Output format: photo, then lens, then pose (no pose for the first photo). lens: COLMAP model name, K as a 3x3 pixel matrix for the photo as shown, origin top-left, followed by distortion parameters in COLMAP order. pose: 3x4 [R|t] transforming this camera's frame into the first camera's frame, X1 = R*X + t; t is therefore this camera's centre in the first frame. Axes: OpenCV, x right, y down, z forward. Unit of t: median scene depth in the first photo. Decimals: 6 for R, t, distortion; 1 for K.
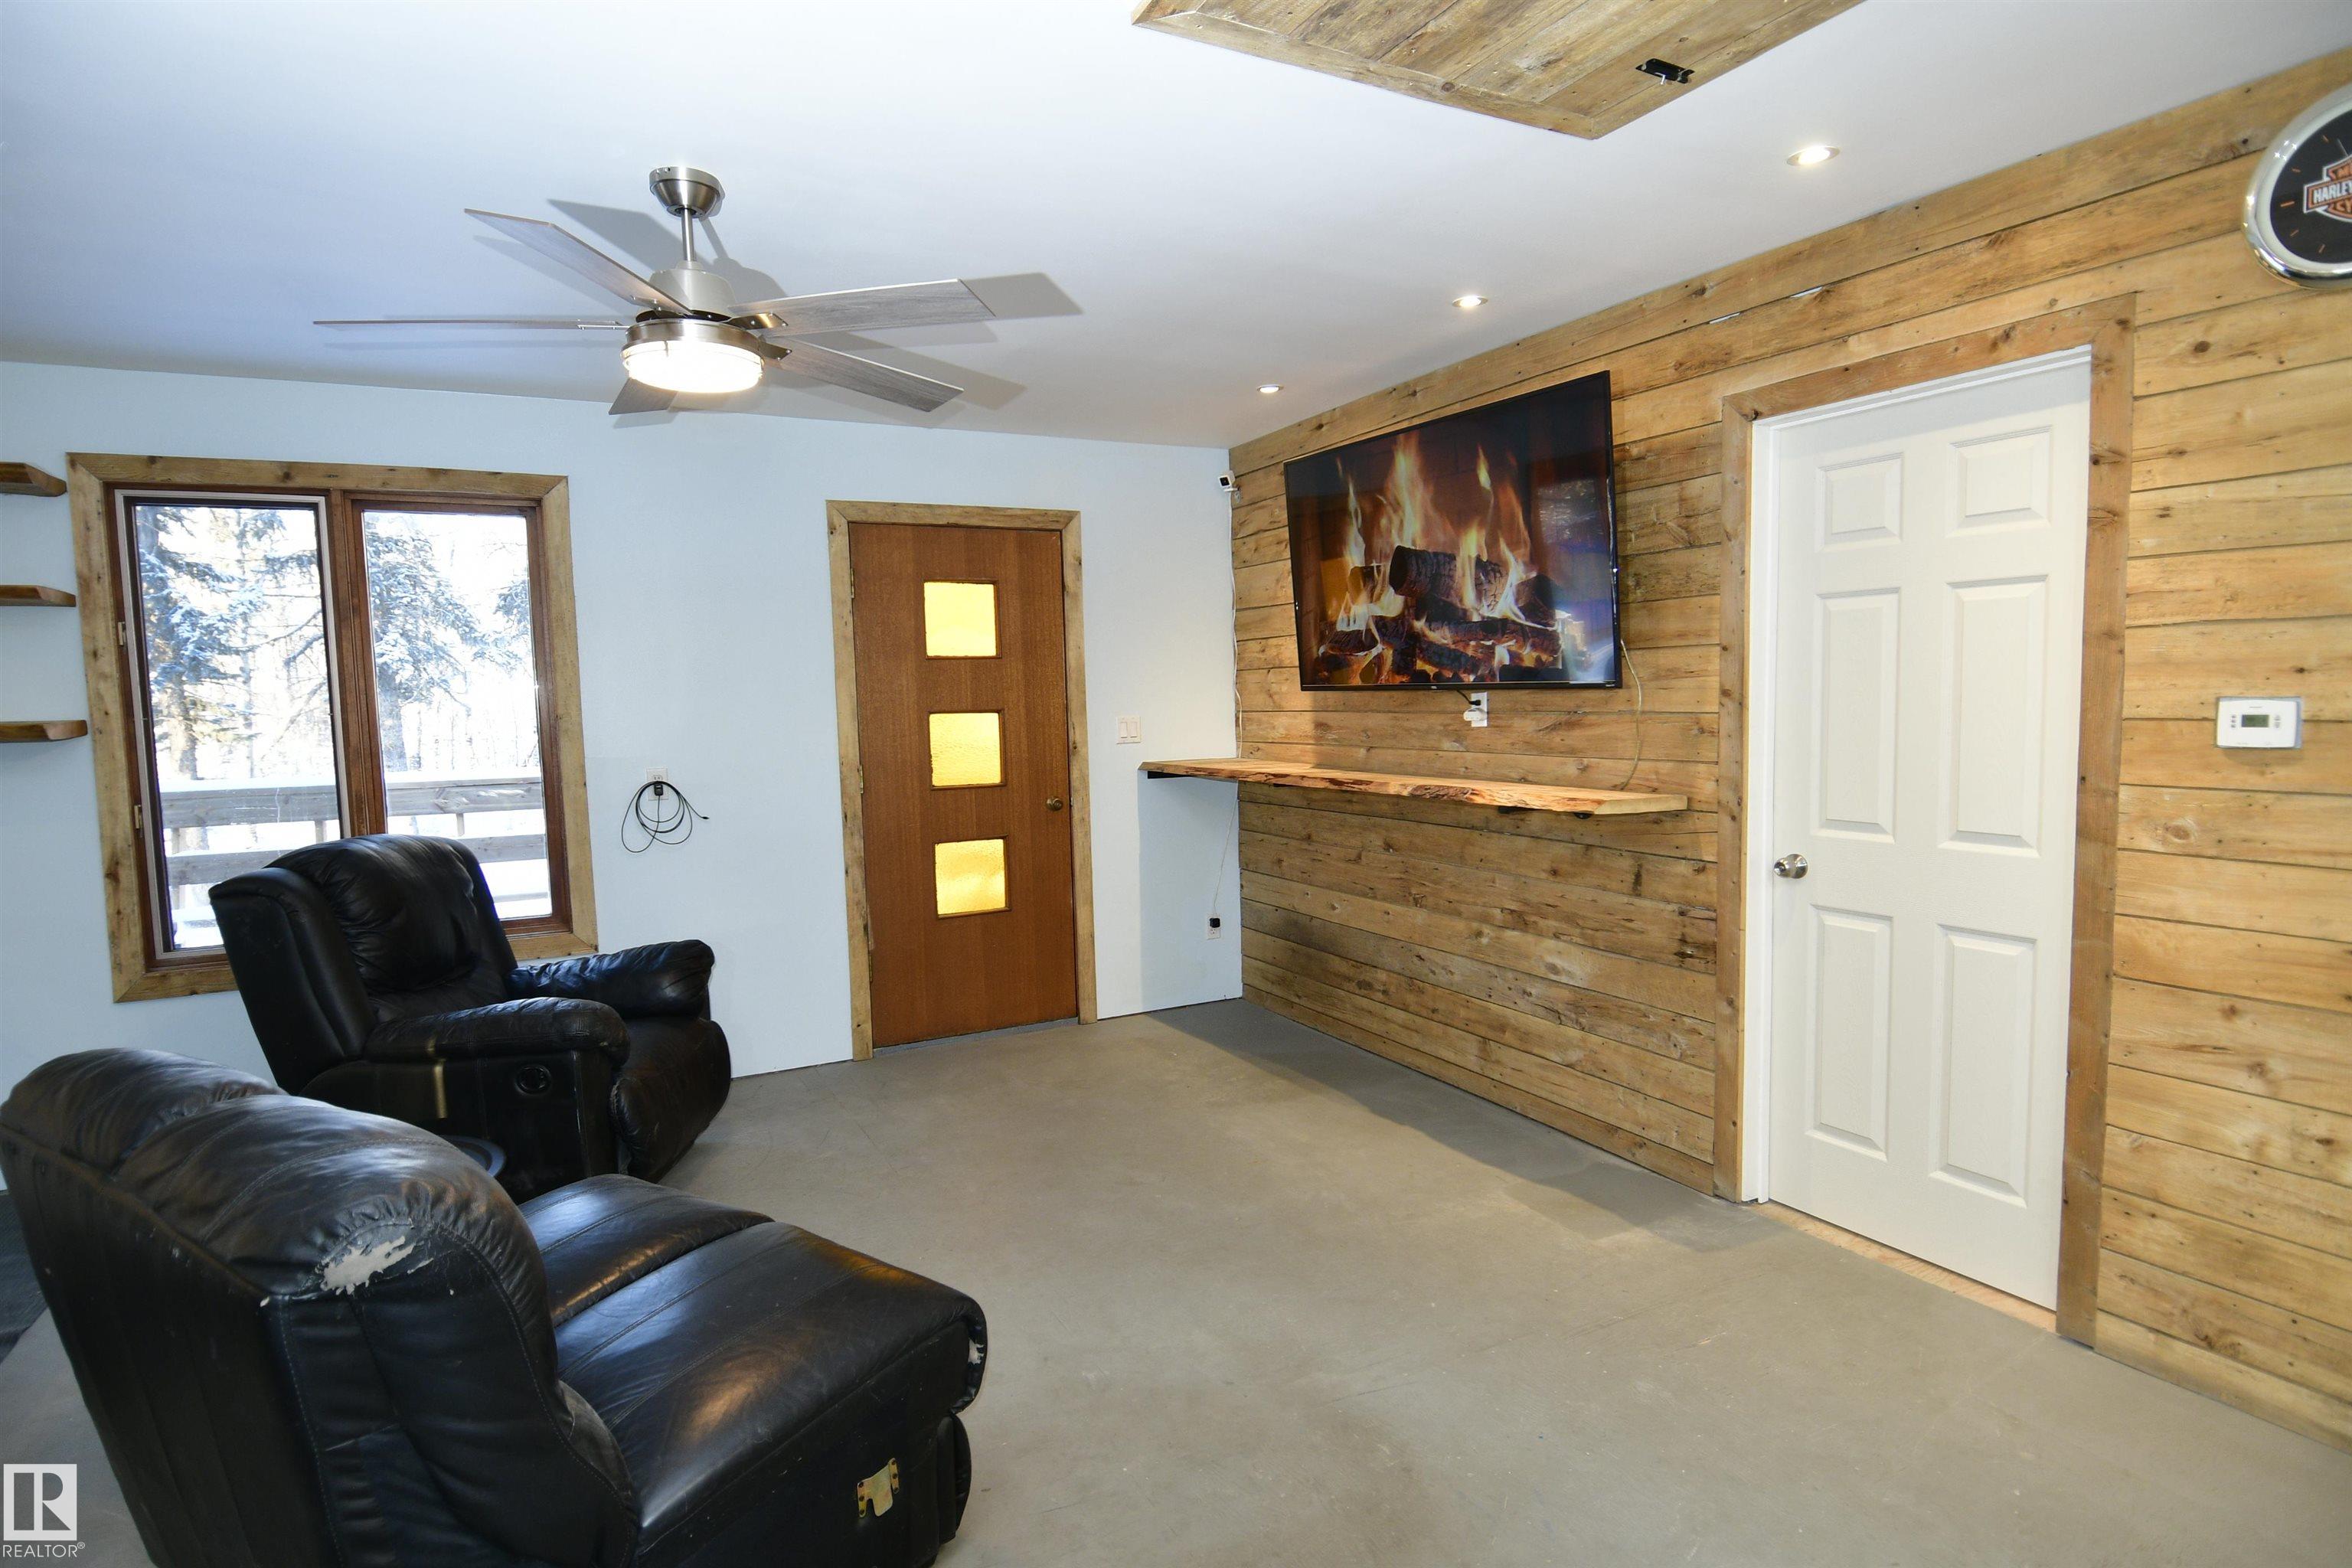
lens RADIAL K [[1221.8, 0, 1161.3], [0, 1221.8, 799.3], [0, 0, 1]] dist [0.018810, -0.031283]
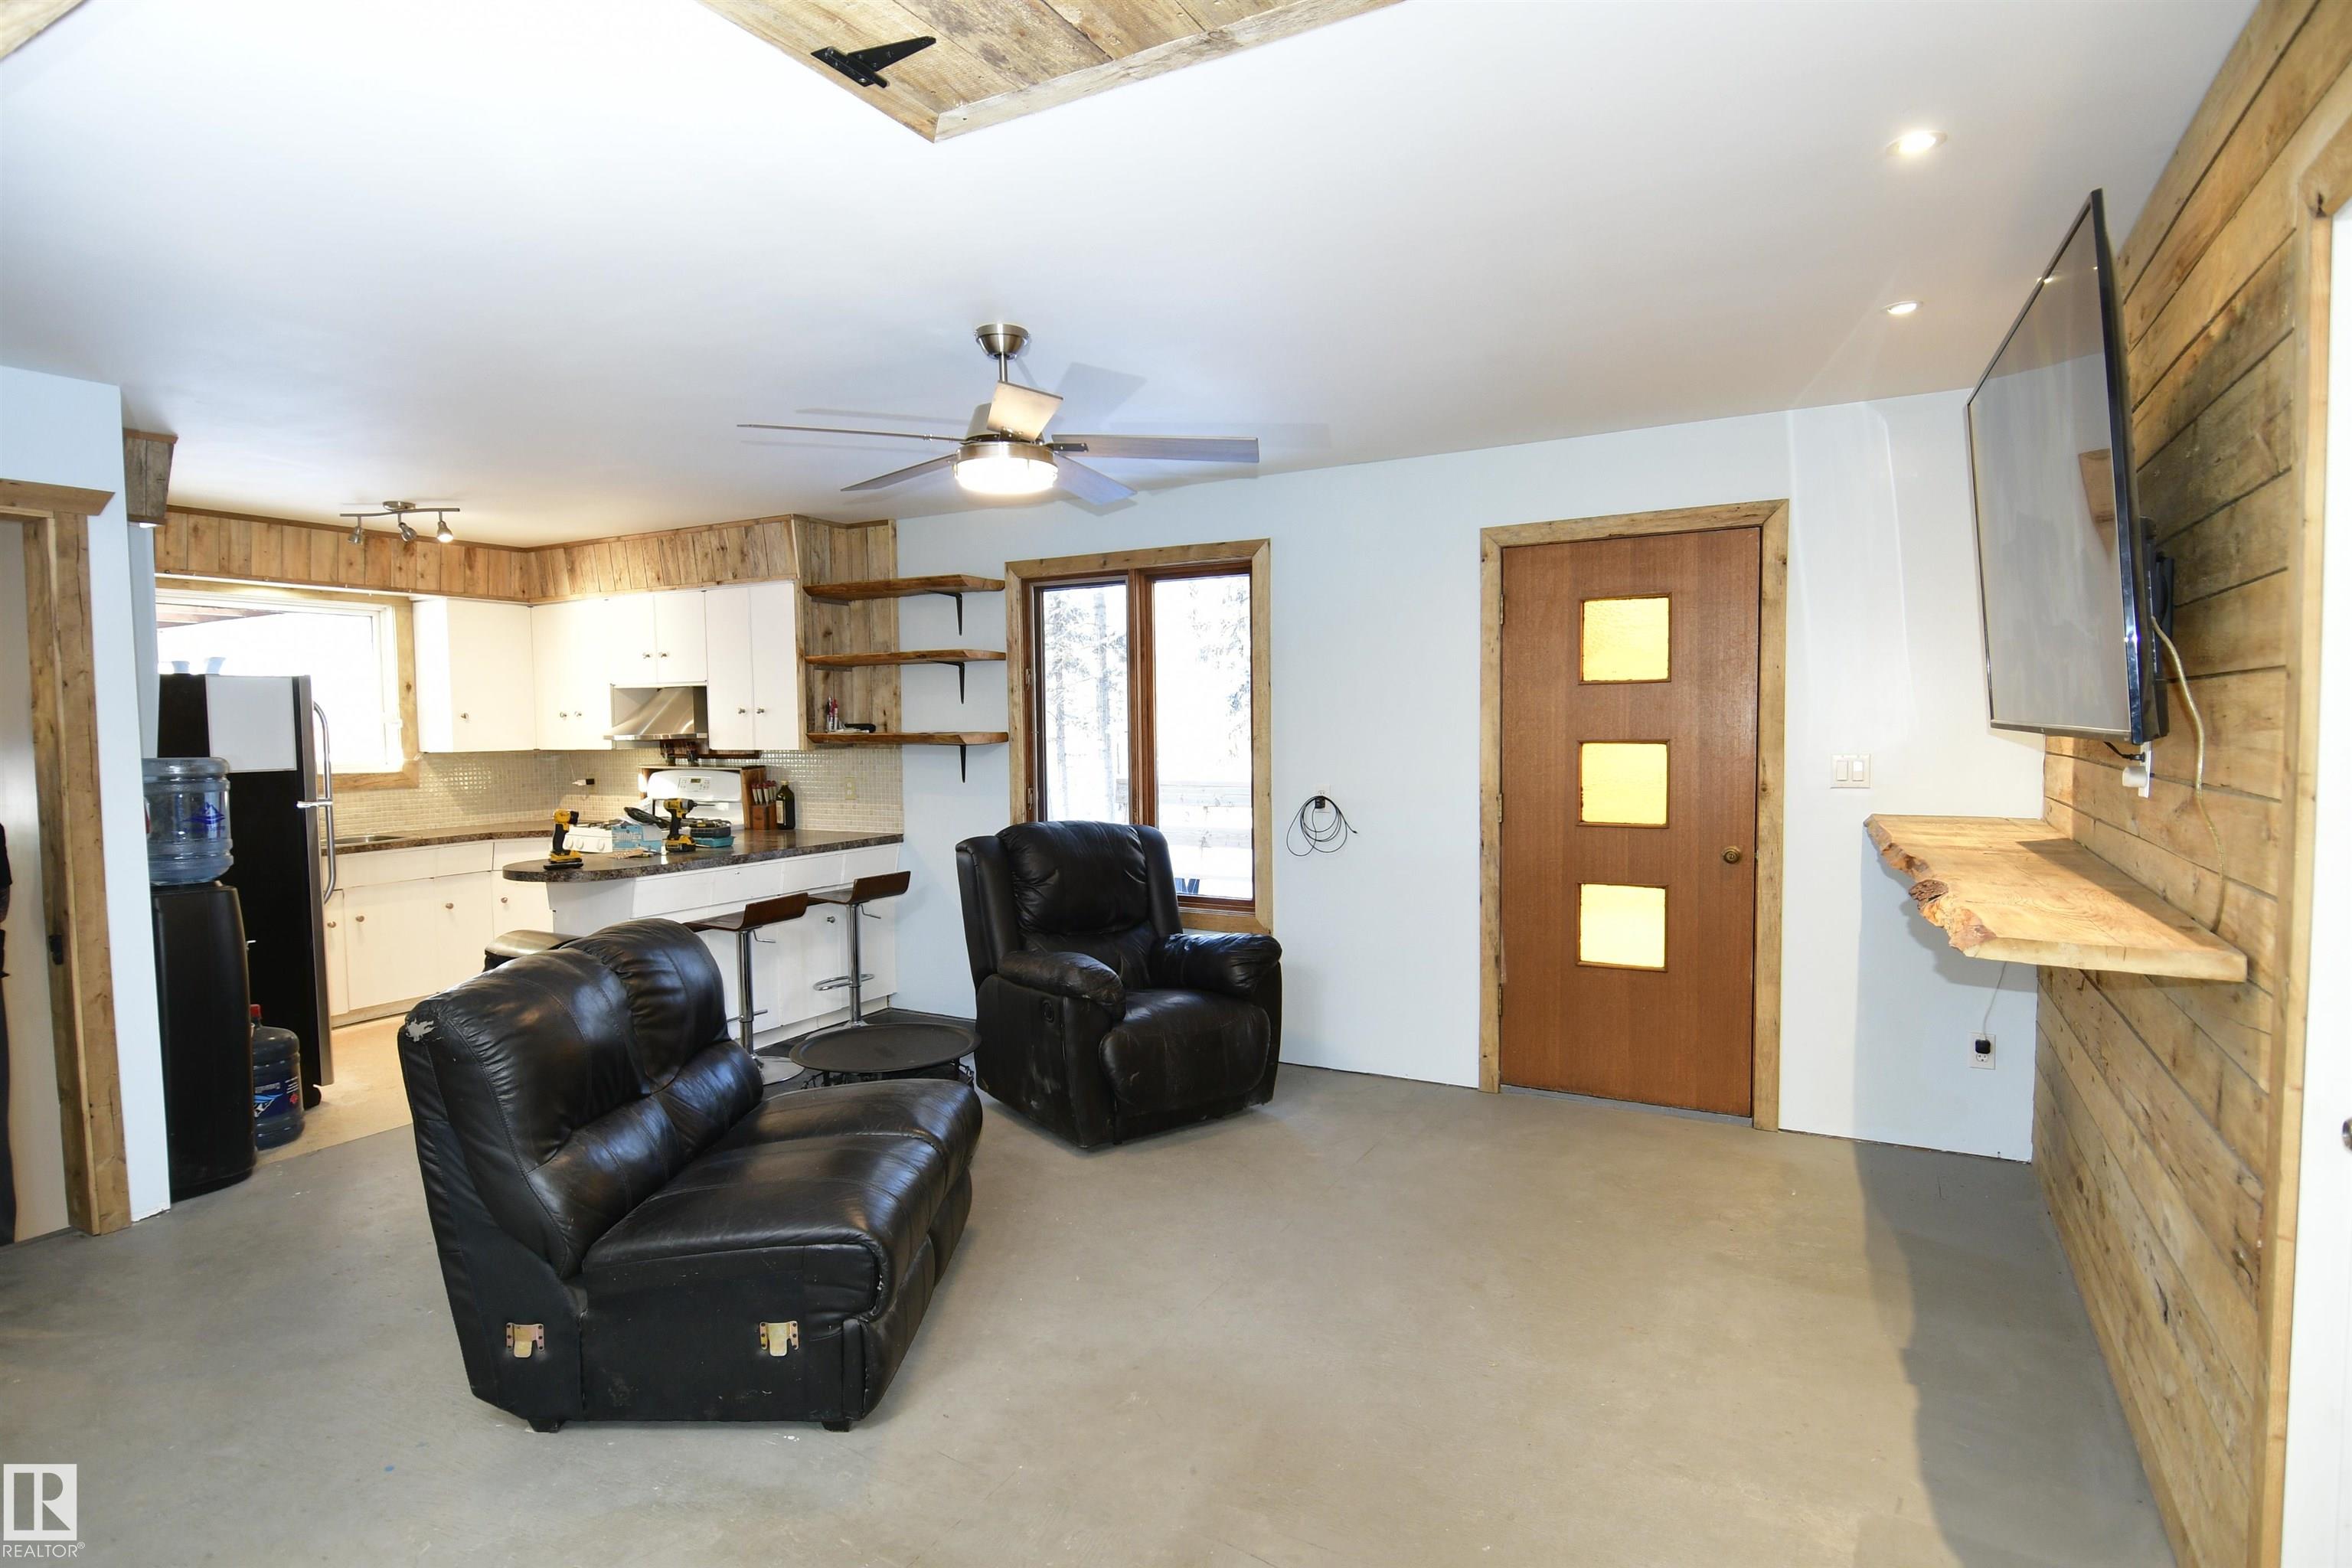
lens RADIAL K [[1225.2, 0, 1179.4], [0, 1225.2, 793.9], [0, 0, 1]] dist [0.037945, -0.061032]
pose [[0.551632, 0.065275, -0.831530, 0.430289], [-0.074316, 0.996814, 0.028949, -0.036982], [0.830770, 0.045827, 0.554726, 0.237296]]
